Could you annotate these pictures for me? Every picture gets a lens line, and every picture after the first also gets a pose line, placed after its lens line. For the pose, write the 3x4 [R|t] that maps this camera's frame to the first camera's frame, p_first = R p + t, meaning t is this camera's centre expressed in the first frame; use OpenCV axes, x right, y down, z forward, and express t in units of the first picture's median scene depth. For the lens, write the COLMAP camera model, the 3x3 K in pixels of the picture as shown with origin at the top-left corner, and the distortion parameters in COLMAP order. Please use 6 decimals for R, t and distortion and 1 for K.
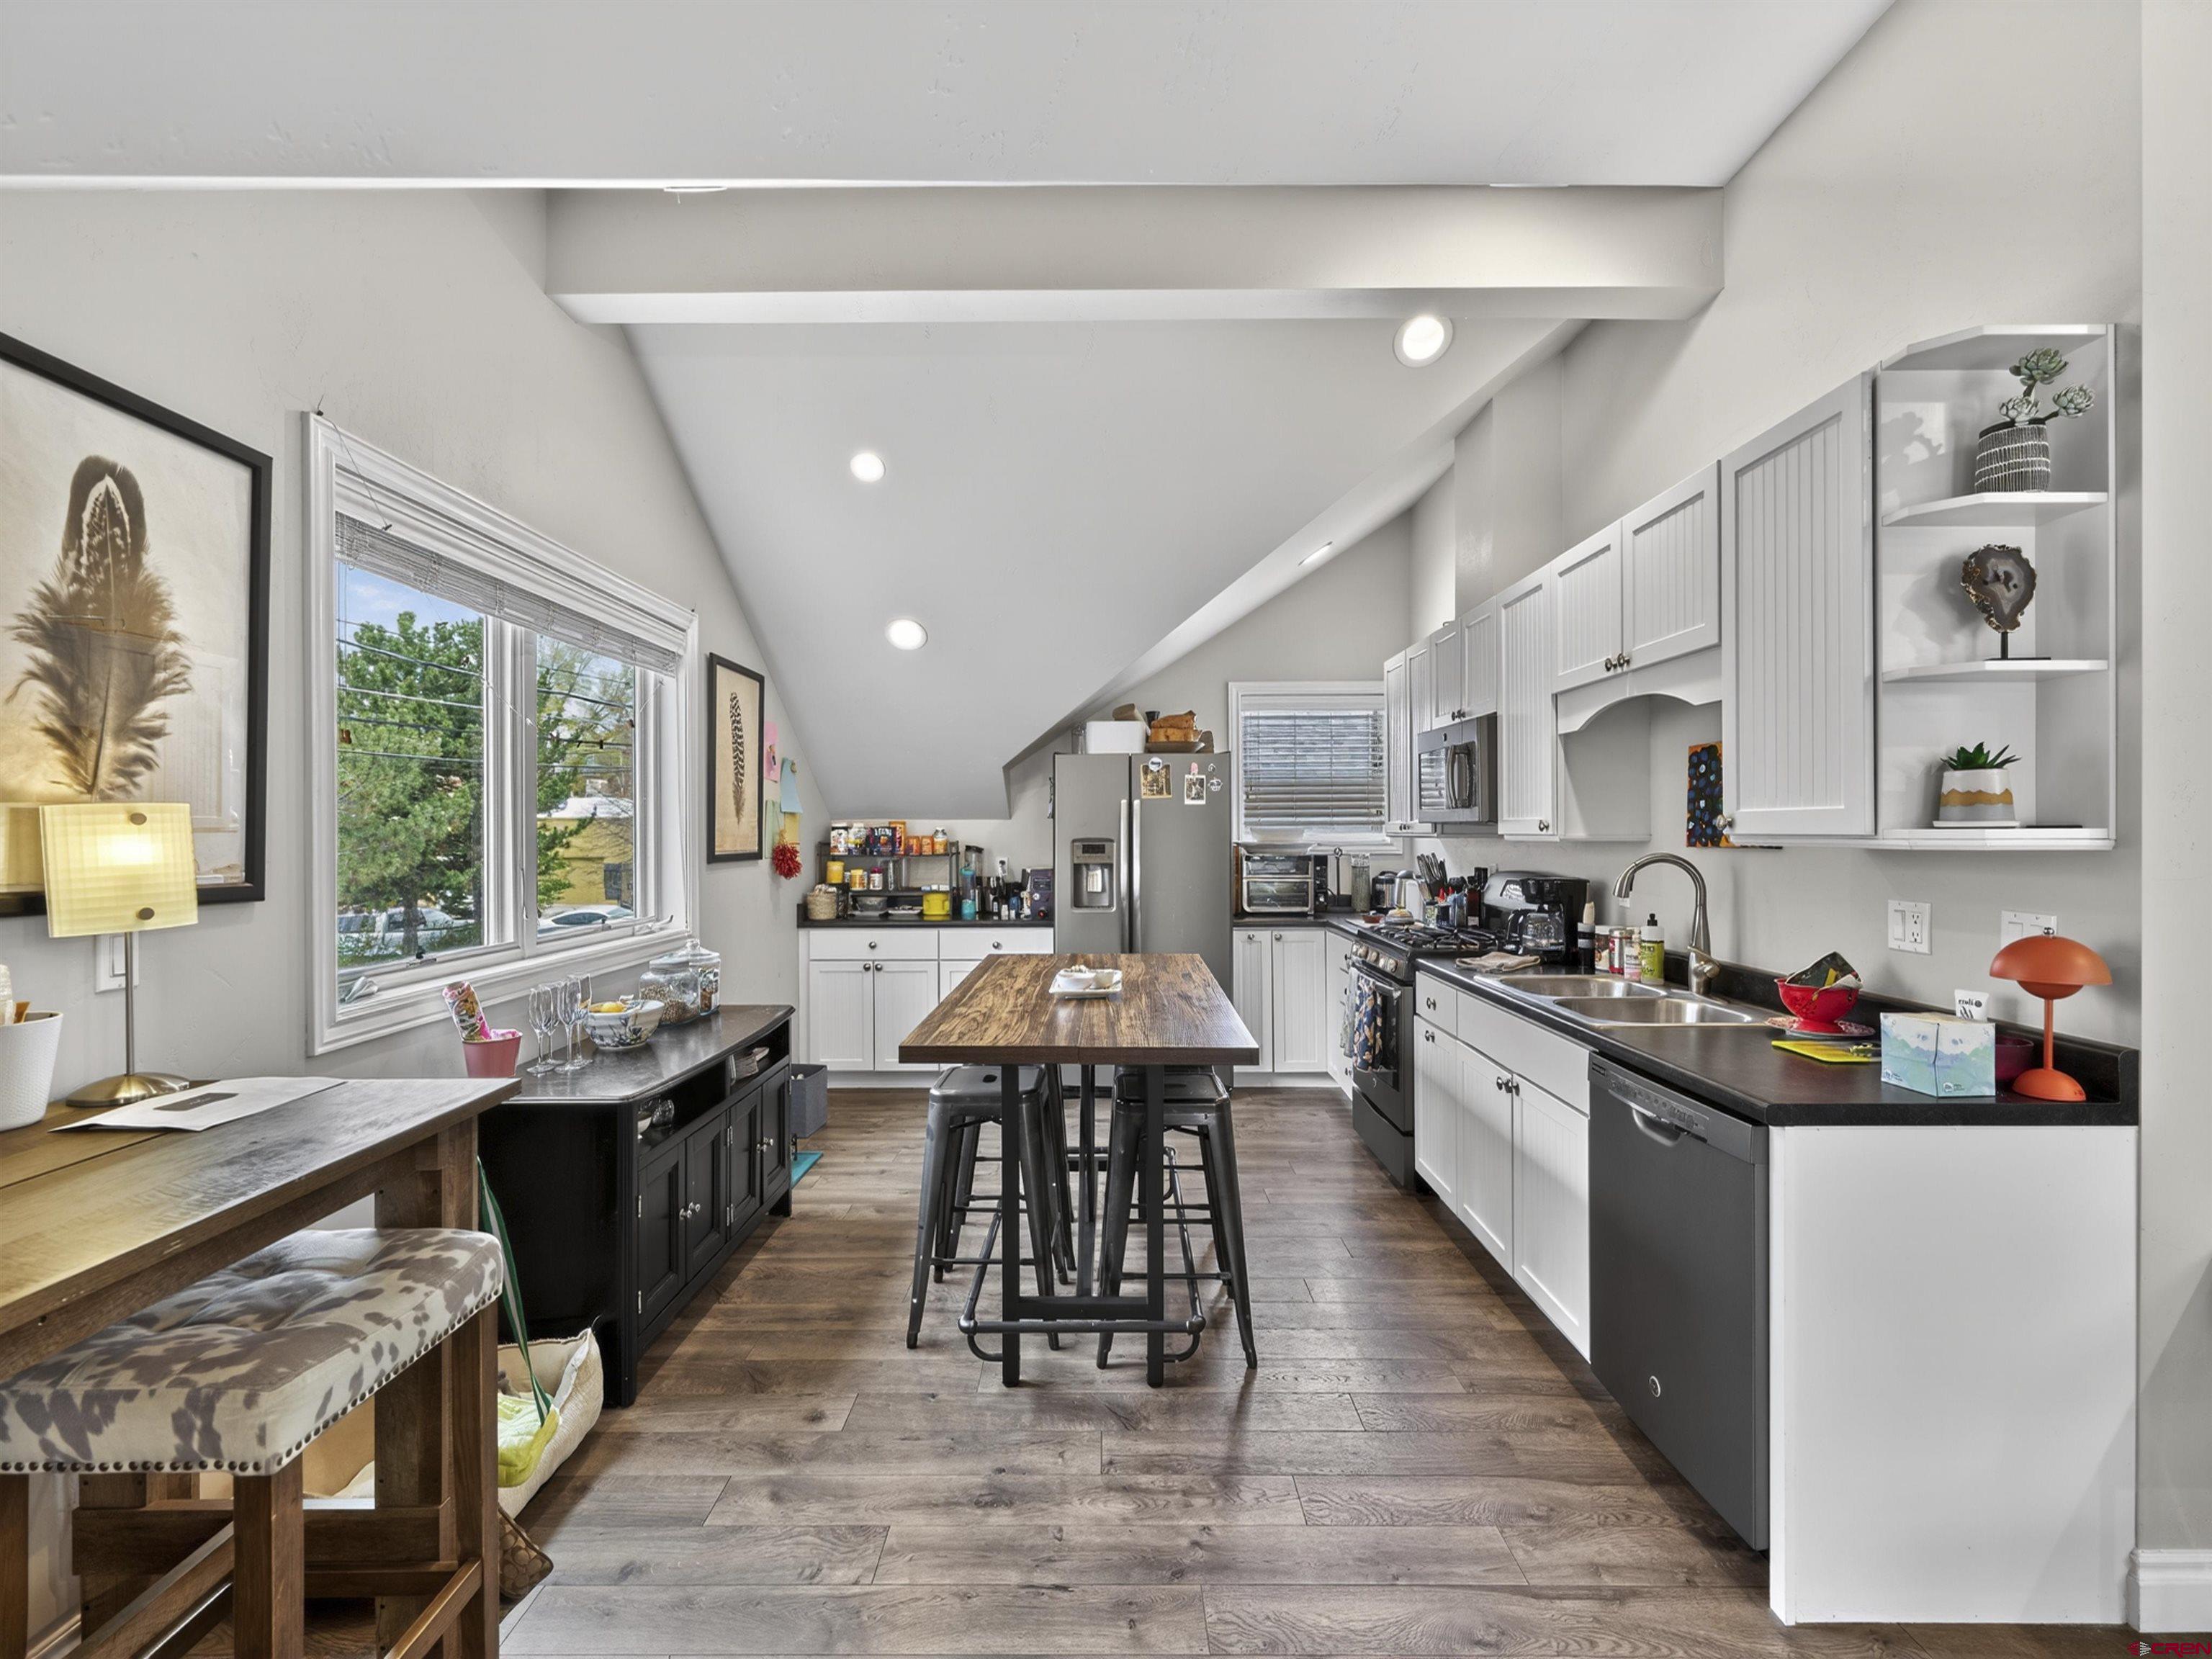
lens RADIAL K [[1013.9, 0, 1105.5], [0, 1013.9, 828.8], [0, 0, 1]] dist [0.003913, 0.001234]
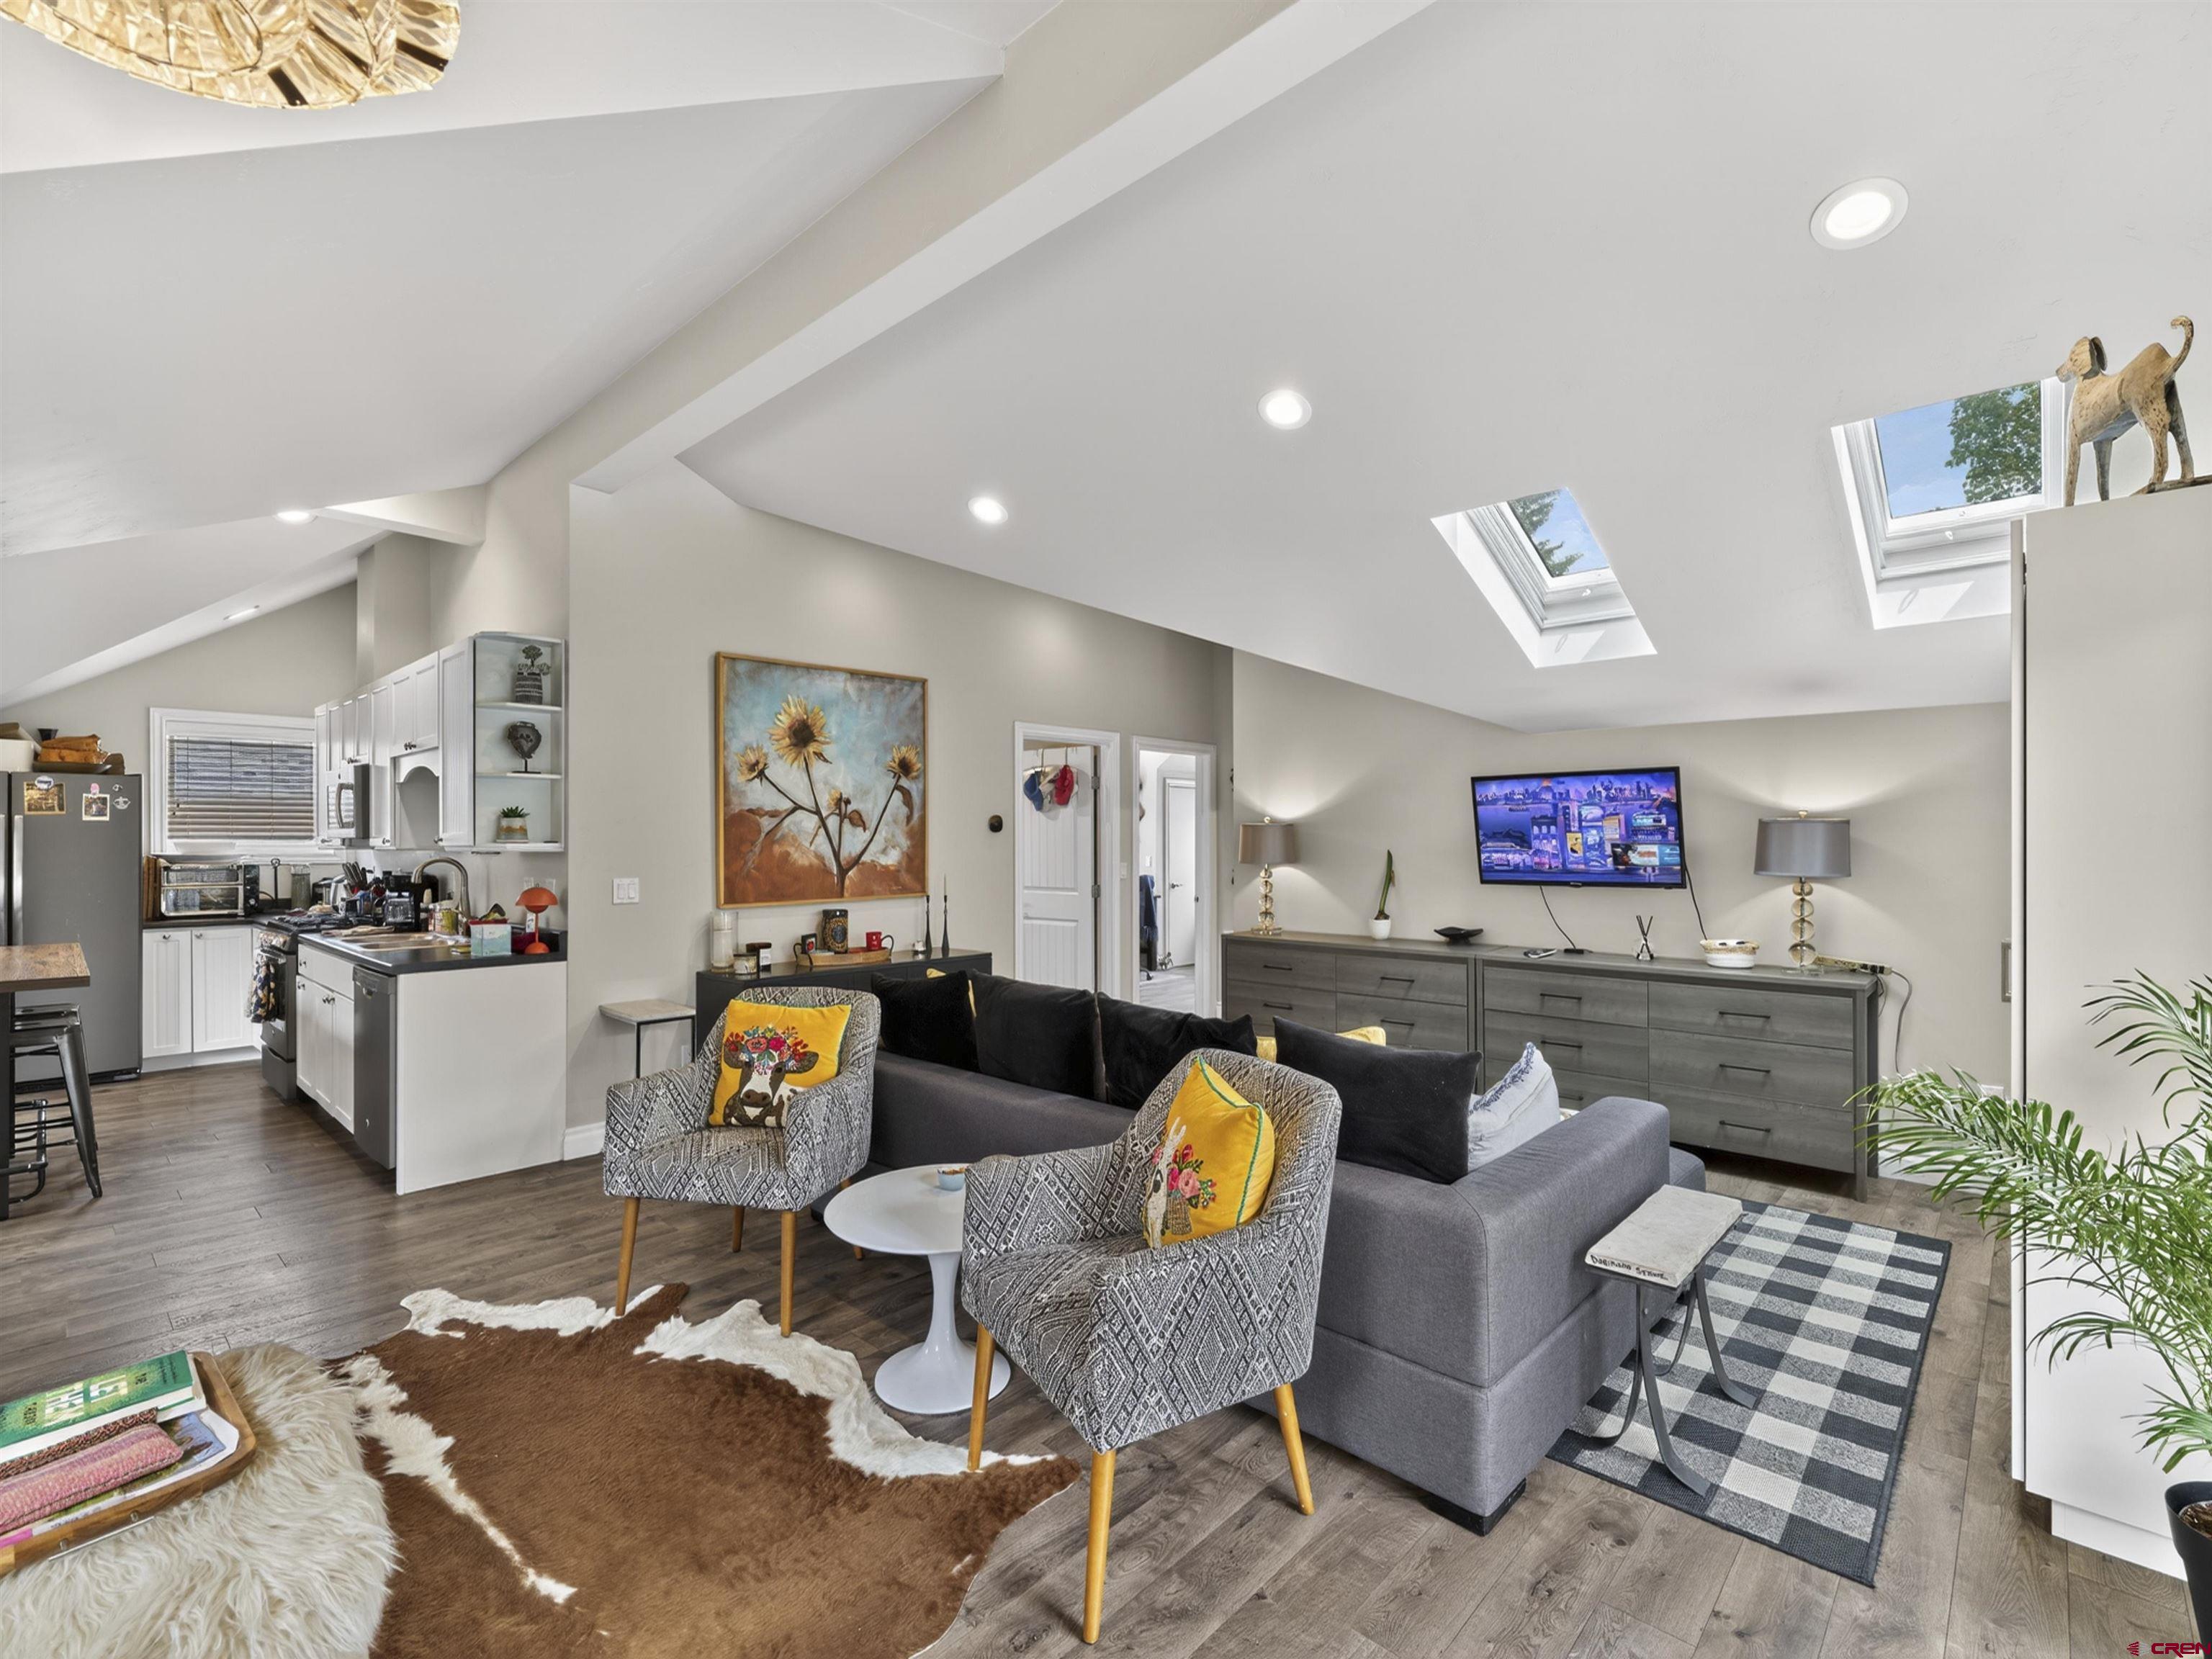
lens RADIAL K [[1013.9, 0, 1102.1], [0, 1013.9, 834.8], [0, 0, 1]] dist [0.003913, 0.001234]
pose [[0.684782, 0.004338, 0.728735, 0.029562], [-0.000048, 0.999983, -0.005908, -0.001888], [-0.728748, 0.004011, 0.684770, -0.571363]]
